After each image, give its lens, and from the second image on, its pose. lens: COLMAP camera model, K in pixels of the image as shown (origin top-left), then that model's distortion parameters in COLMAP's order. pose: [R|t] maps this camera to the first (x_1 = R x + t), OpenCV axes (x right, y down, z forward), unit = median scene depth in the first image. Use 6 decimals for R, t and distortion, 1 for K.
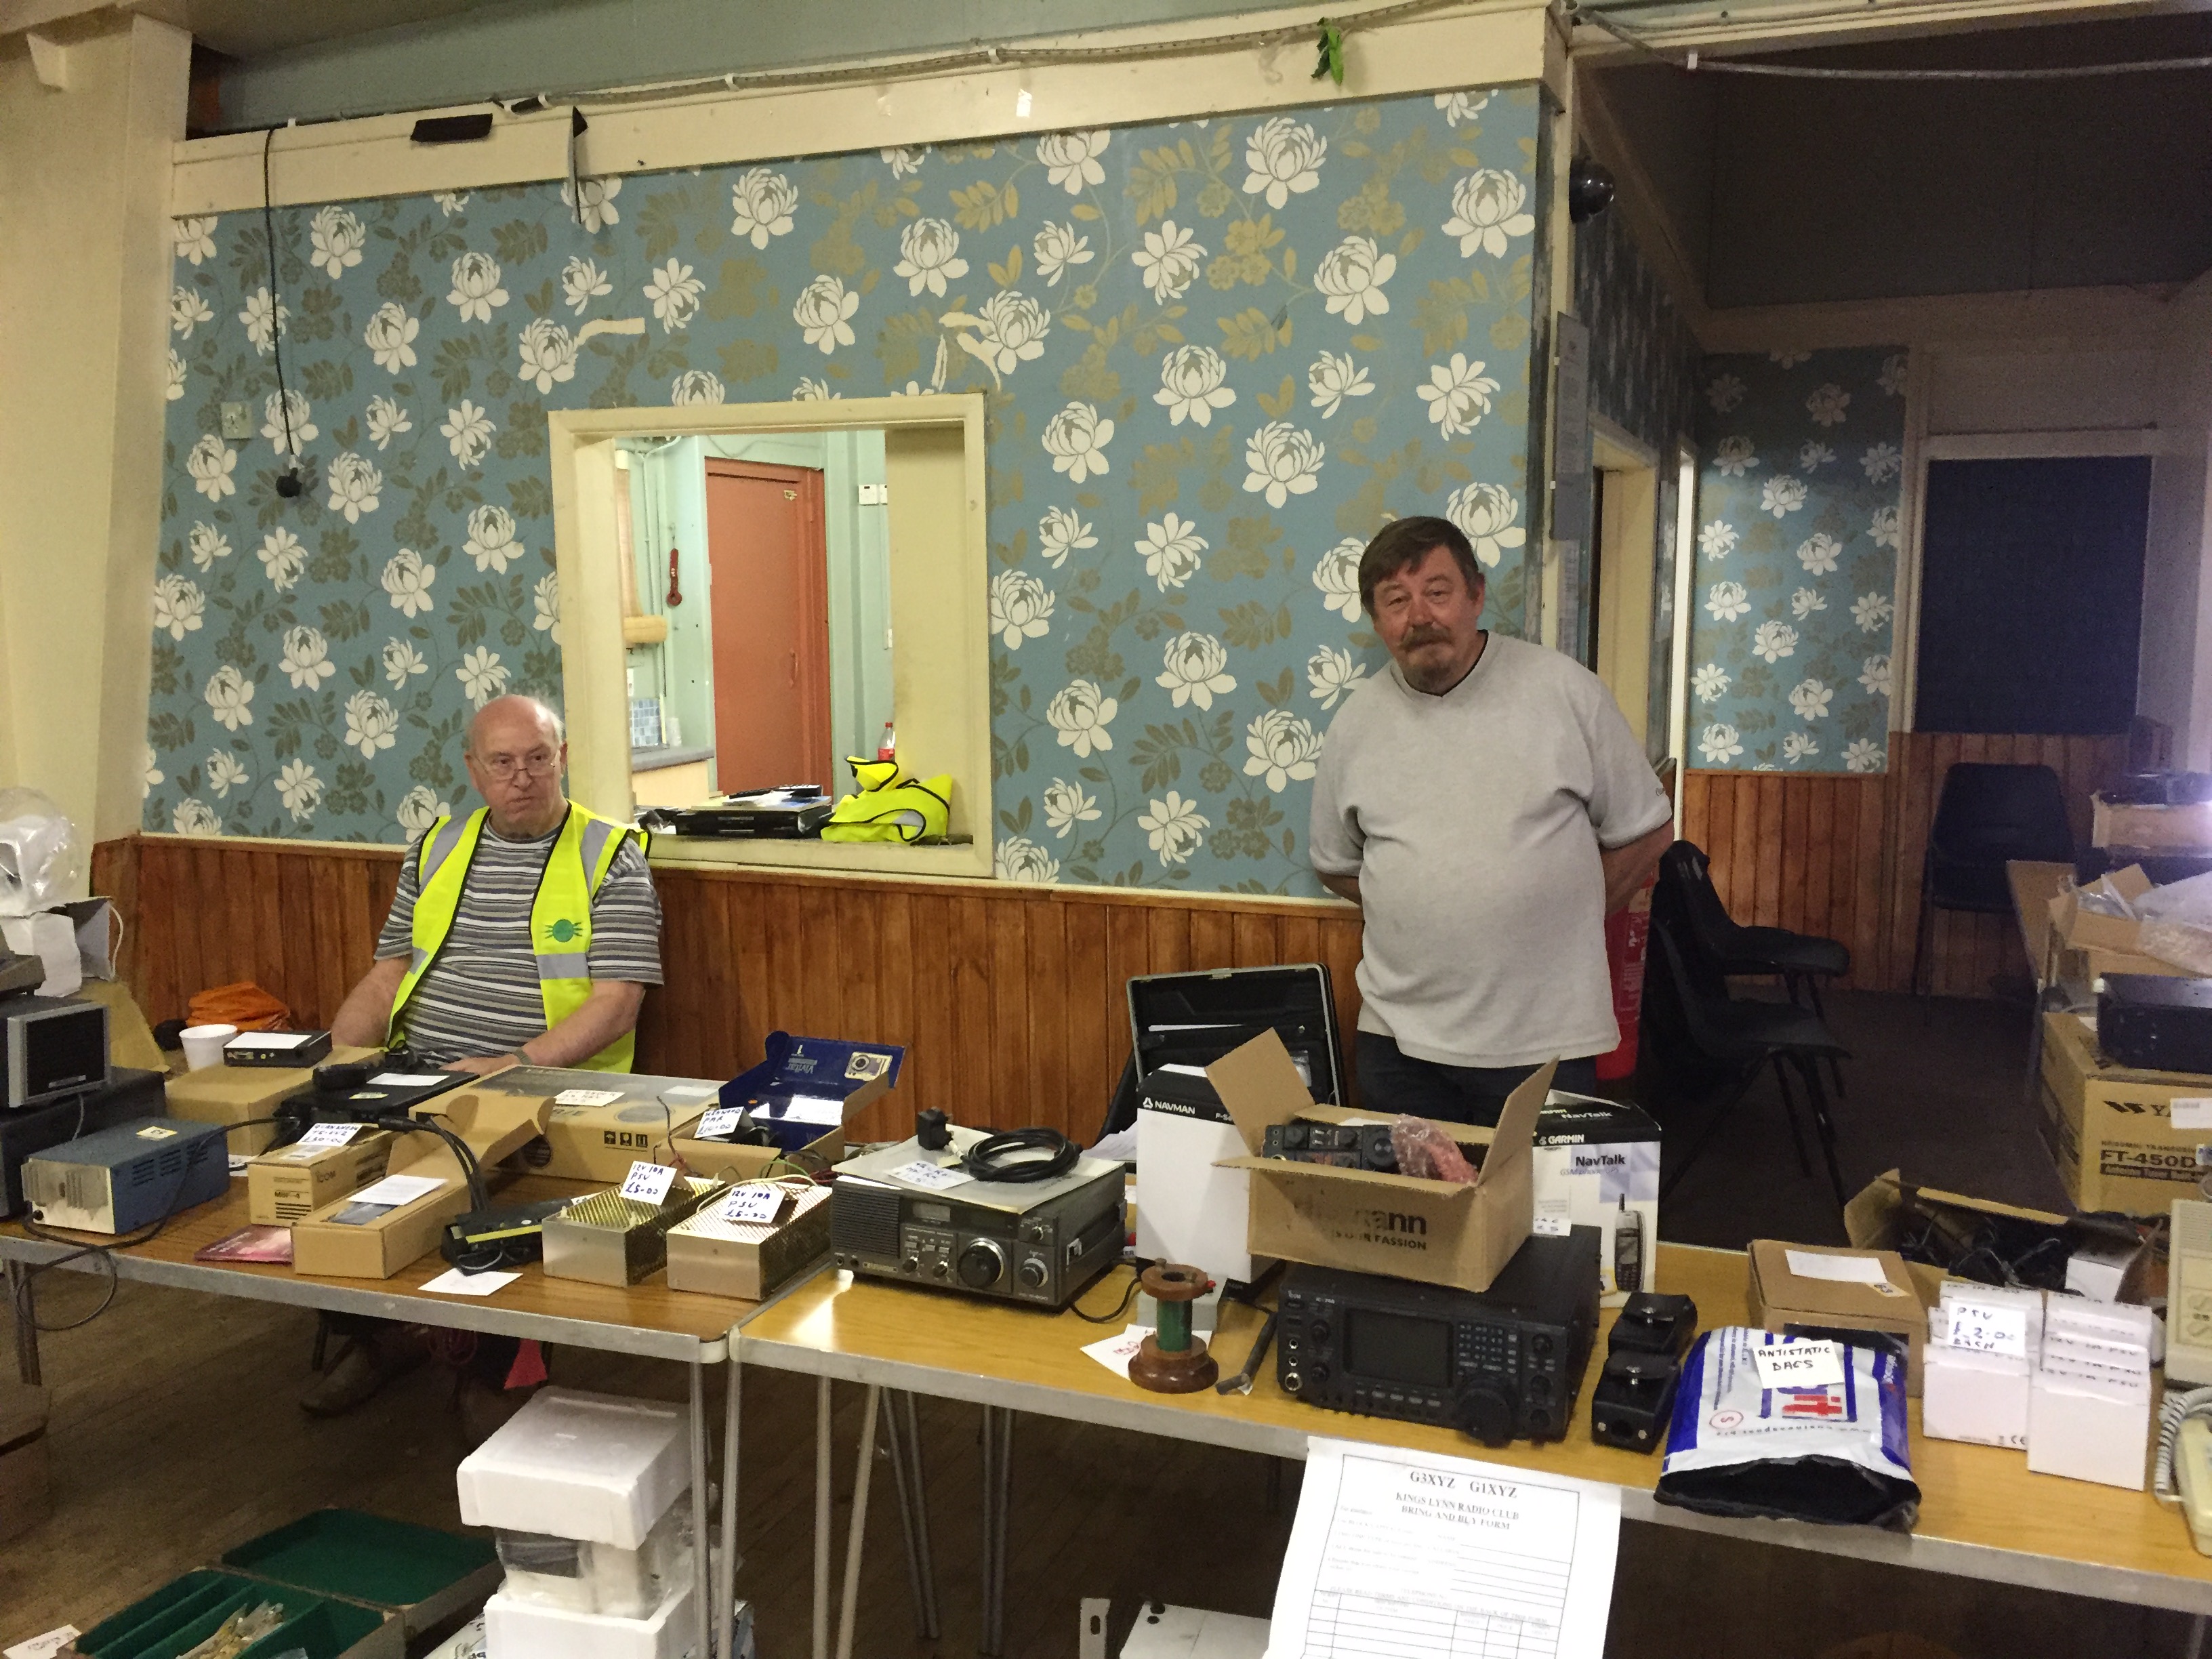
lens RADIAL K [[1904.4, 0, 1106.0], [0, 1904.4, 829.5], [0, 0, 1]] dist [0.009287, 0.010948]
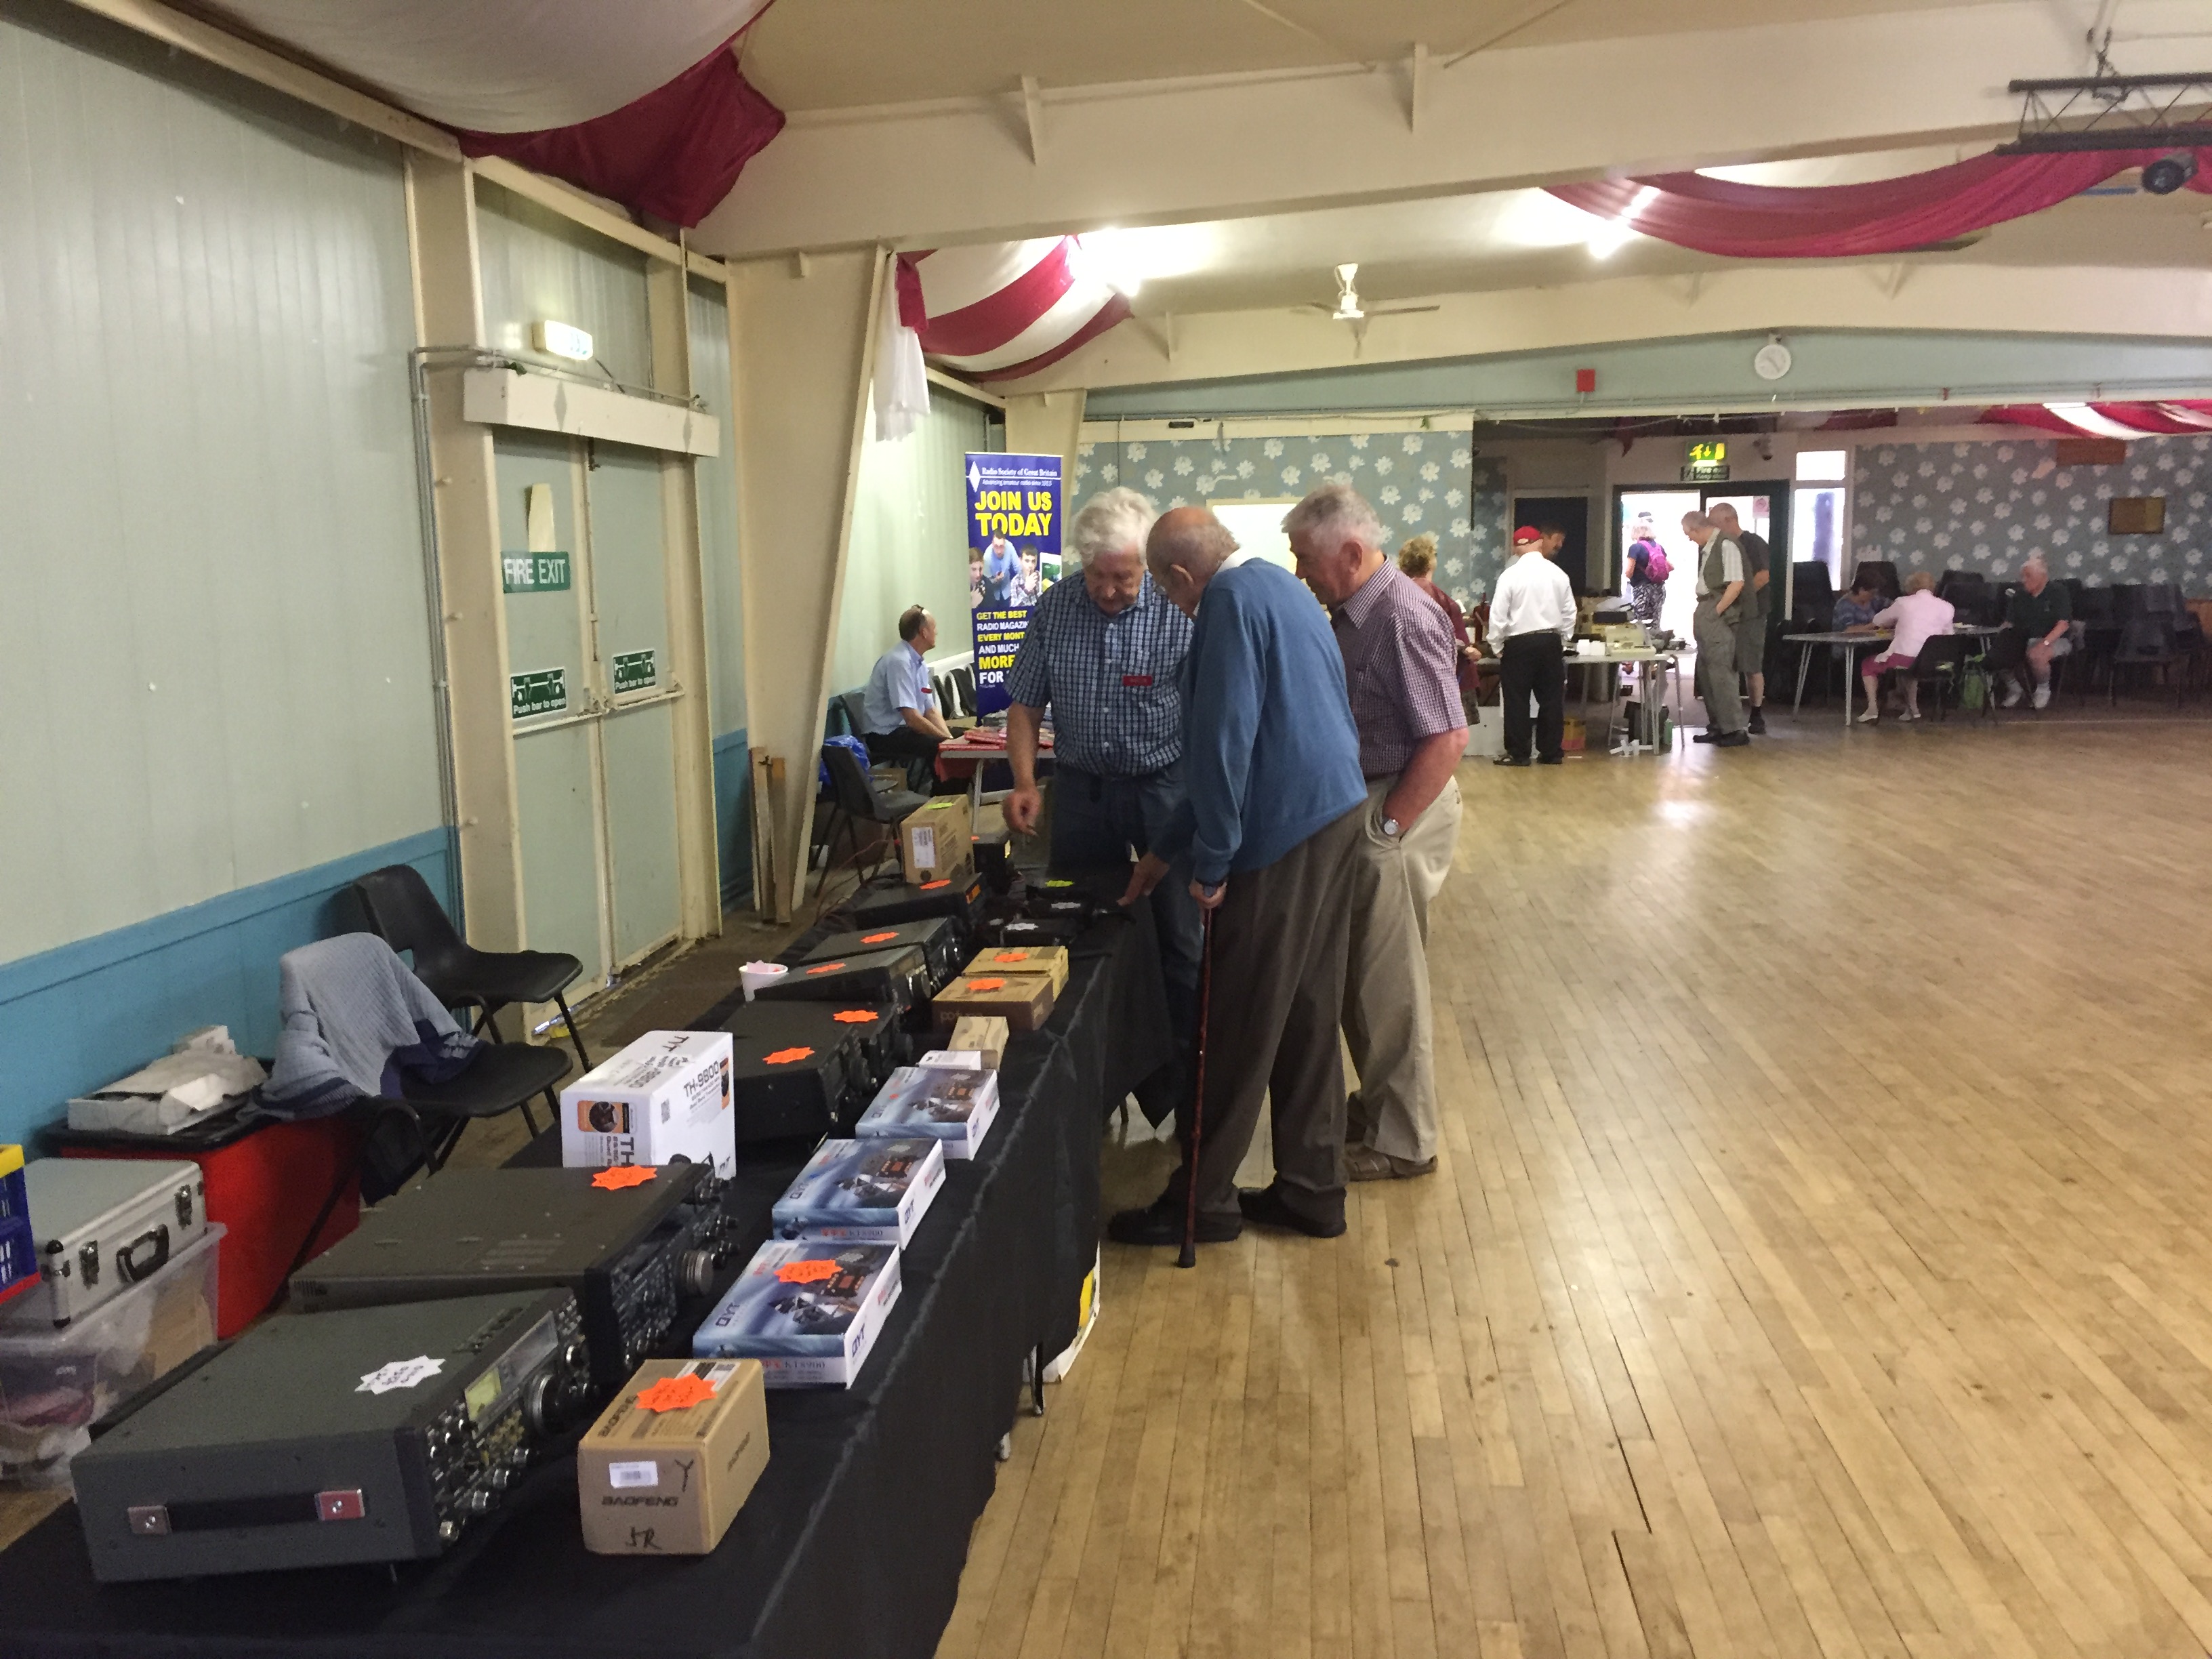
lens RADIAL K [[1904.4, 0, 1106.0], [0, 1904.4, 829.5], [0, 0, 1]] dist [0.009287, 0.010948]
pose [[0.965709, -0.053570, 0.254038, -1.495716], [0.051552, 0.998564, 0.014596, 0.369180], [-0.254455, -0.000999, 0.967084, -2.613157]]
